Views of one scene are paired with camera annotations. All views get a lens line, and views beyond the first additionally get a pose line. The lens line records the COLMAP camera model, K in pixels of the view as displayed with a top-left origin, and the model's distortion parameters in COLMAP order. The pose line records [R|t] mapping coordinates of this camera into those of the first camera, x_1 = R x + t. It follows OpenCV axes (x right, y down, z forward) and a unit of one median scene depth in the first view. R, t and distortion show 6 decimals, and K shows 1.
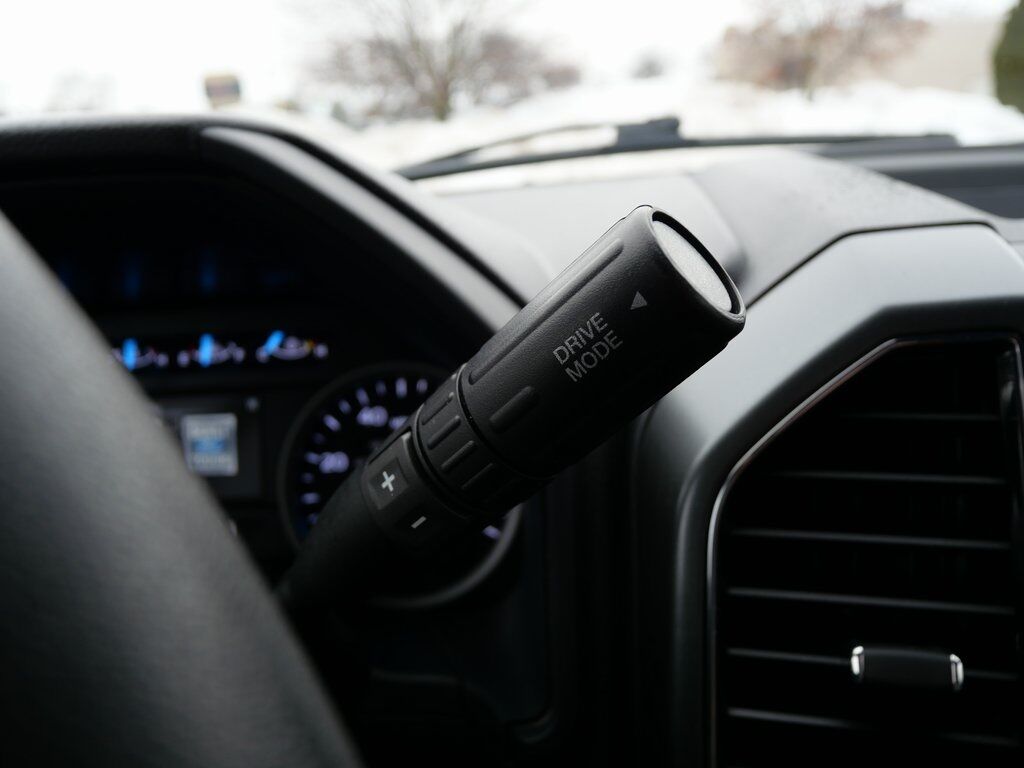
lens RADIAL K [[759.1, 0, 507.7], [0, 759.1, 383.7], [0, 0, 1]] dist [-0.073322, 0.030315]
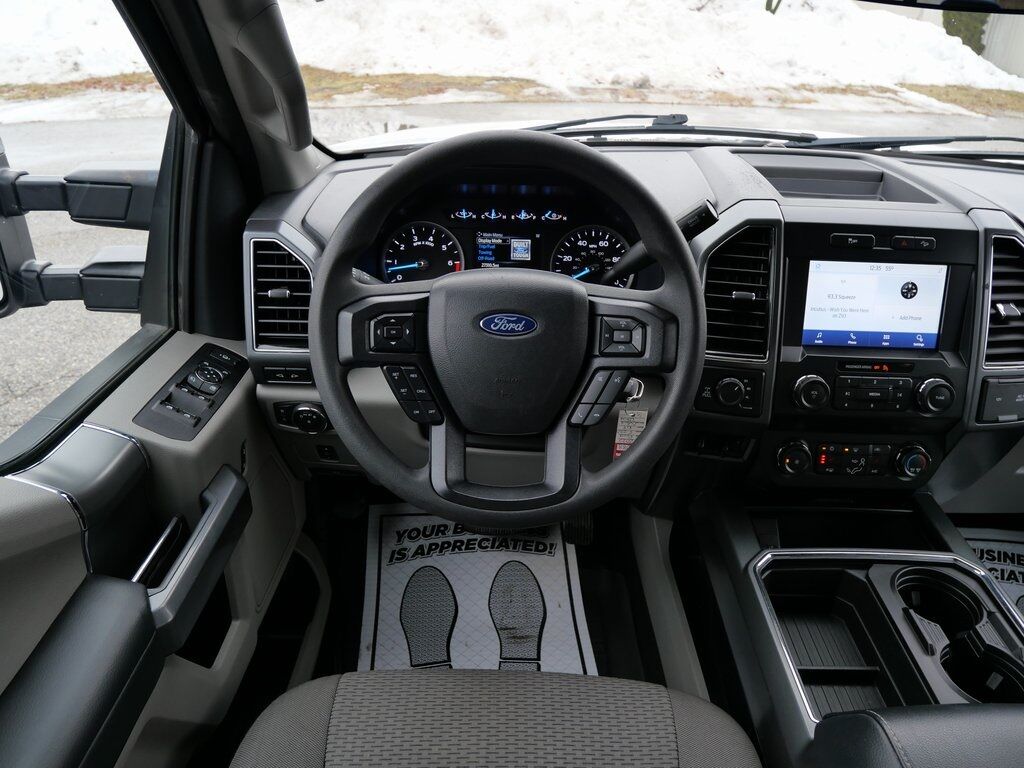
lens RADIAL K [[759.1, 0, 507.6], [0, 759.1, 384.1], [0, 0, 1]] dist [-0.073322, 0.030315]
pose [[0.994695, 0.058265, 0.084776, -0.657262], [-0.070203, 0.986872, 0.145448, 0.169059], [-0.075188, -0.150627, 0.985727, -1.827028]]
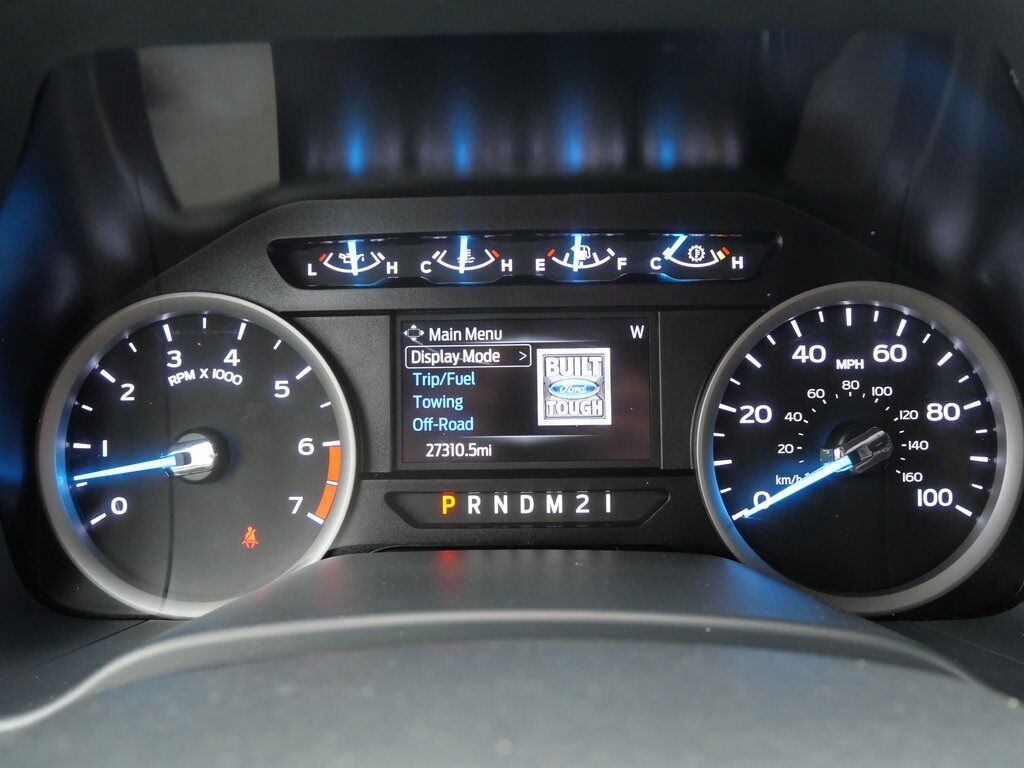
lens RADIAL K [[759.1, 0, 514.3], [0, 759.1, 388.6], [0, 0, 1]] dist [-0.073322, 0.030315]
pose [[0.997437, 0.032353, 0.063821, -0.504203], [-0.035139, 0.998456, 0.043026, 0.054679], [-0.062330, -0.045158, 0.997033, 0.281957]]
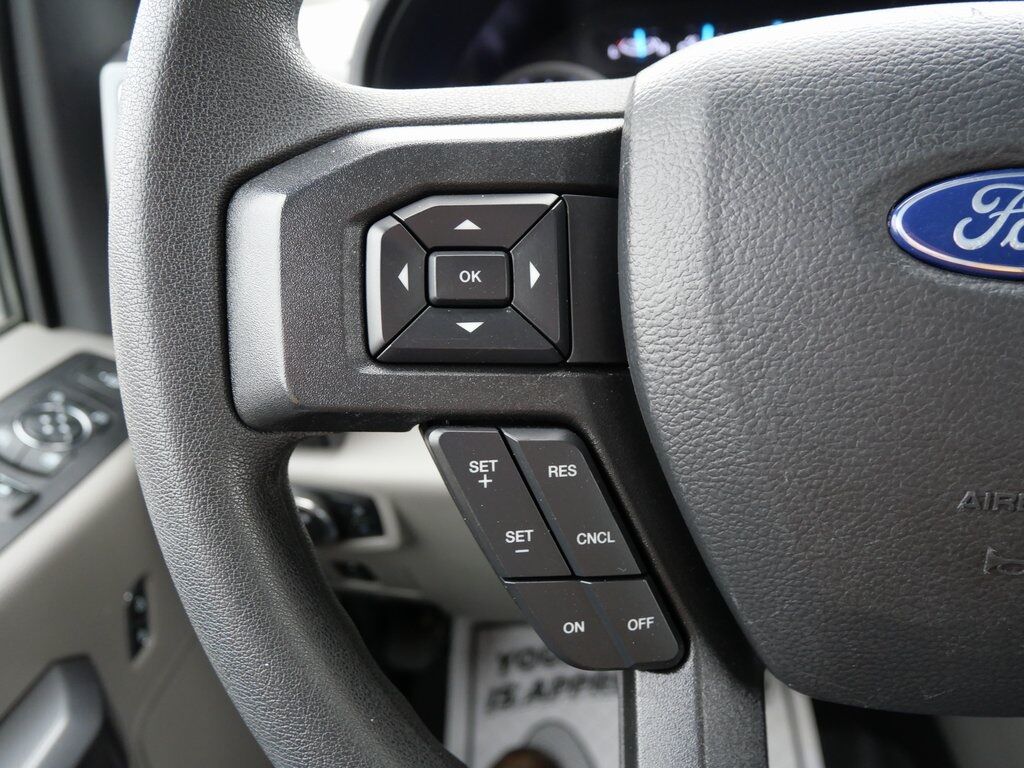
lens RADIAL K [[759.1, 0, 506.9], [0, 759.1, 391.8], [0, 0, 1]] dist [-0.073322, 0.030315]
pose [[0.997447, 0.049926, -0.051066, -0.747901], [-0.041456, 0.987006, 0.155246, 0.340461], [0.058154, -0.152732, 0.986555, -0.273545]]
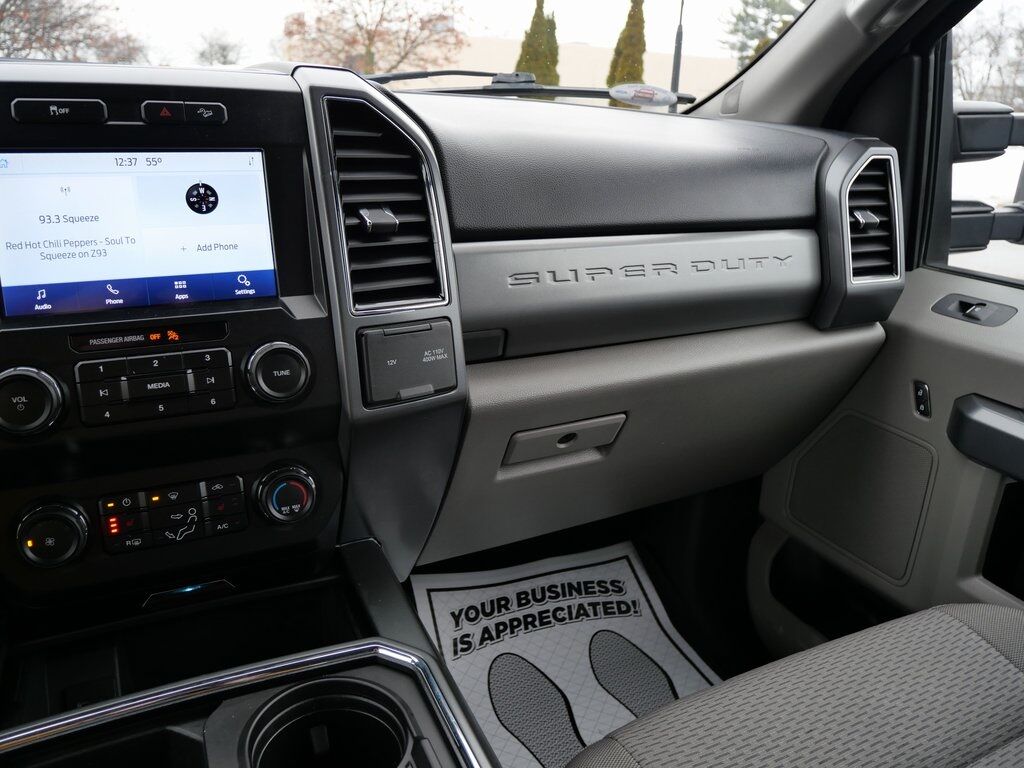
lens RADIAL K [[759.1, 0, 514.6], [0, 759.1, 381.4], [0, 0, 1]] dist [-0.073322, 0.030315]
pose [[0.862656, -0.077373, 0.499838, 0.599698], [0.073048, 0.996928, 0.028250, 0.466708], [-0.500488, 0.012142, 0.865658, -0.985368]]
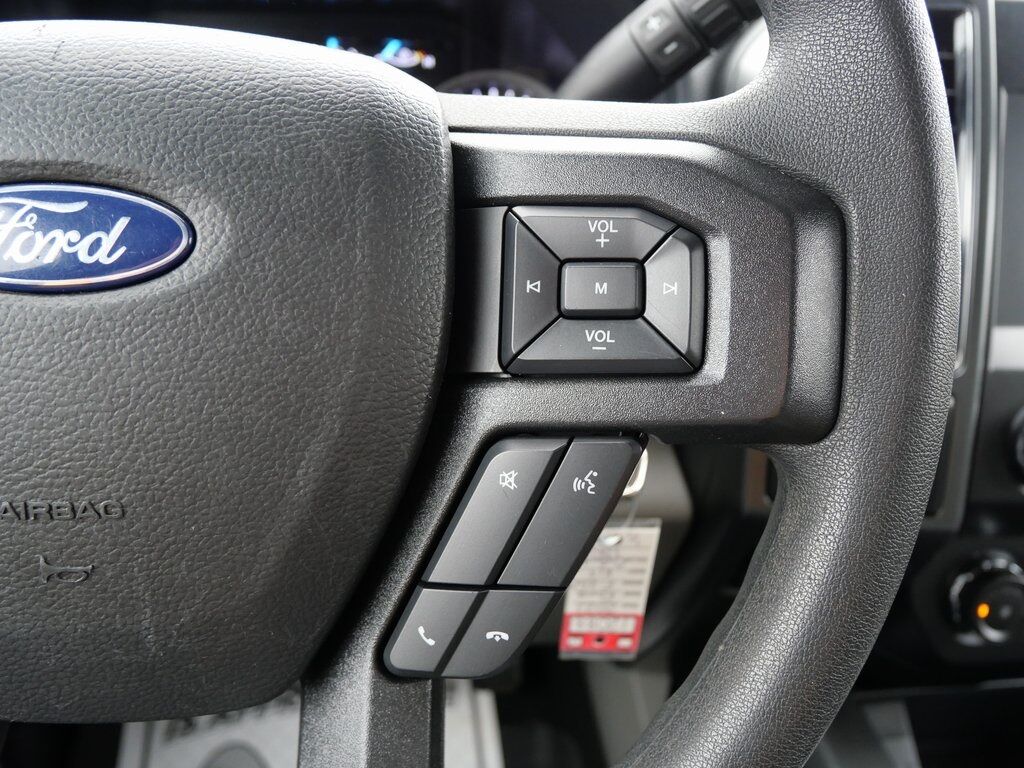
lens RADIAL K [[759.1, 0, 515.6], [0, 759.1, 383.2], [0, 0, 1]] dist [-0.073322, 0.030315]
pose [[0.981926, 0.032731, 0.186412, -0.327042], [-0.056195, 0.990936, 0.122018, 0.317326], [-0.180729, -0.130288, 0.974865, -0.303996]]
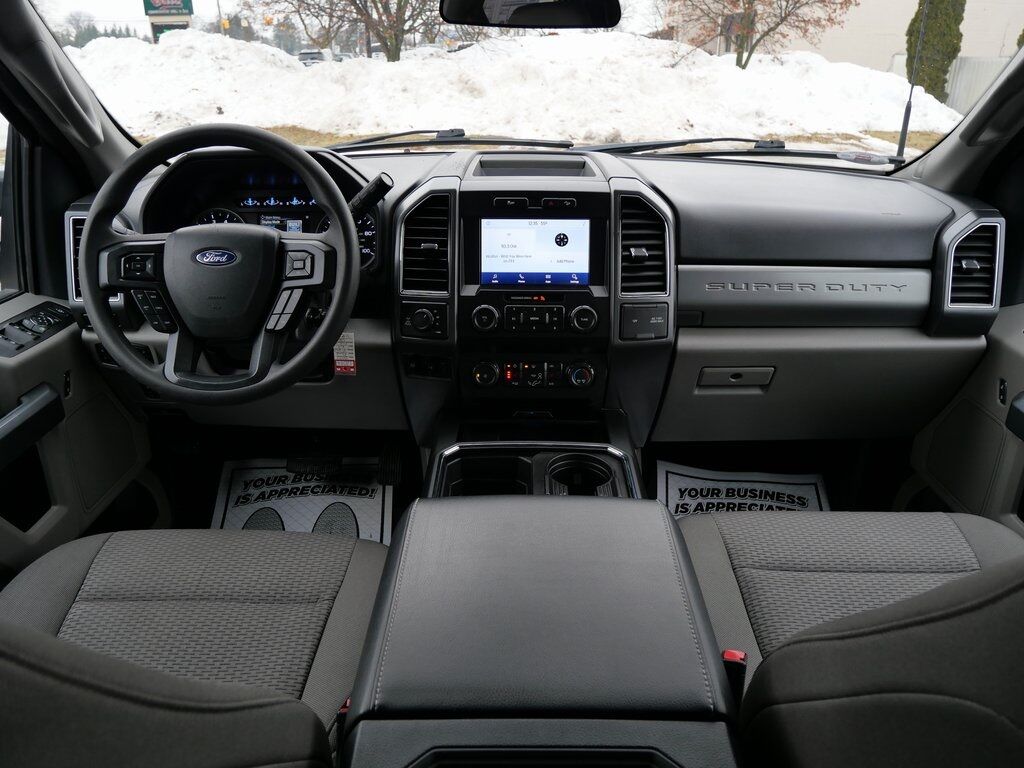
lens RADIAL K [[759.1, 0, 511.5], [0, 759.1, 384.3], [0, 0, 1]] dist [-0.073322, 0.030315]
pose [[0.995683, 0.042871, 0.082327, 0.370287], [-0.049125, 0.995934, 0.075512, 0.504220], [-0.078755, -0.079230, 0.993741, -2.713520]]
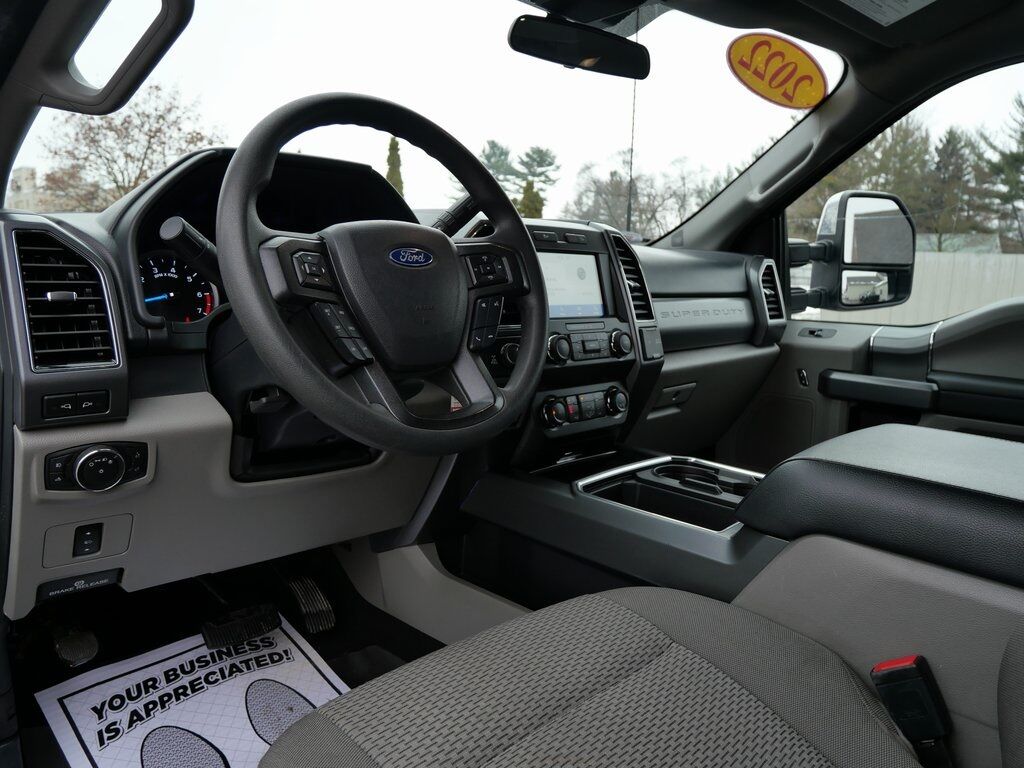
lens RADIAL K [[759.1, 0, 519.3], [0, 759.1, 379.8], [0, 0, 1]] dist [-0.073322, 0.030315]
pose [[0.652192, -0.027280, 0.757563, -1.877084], [0.179924, 0.976366, -0.119739, 0.927902], [-0.736392, 0.214396, 0.641686, -1.336874]]
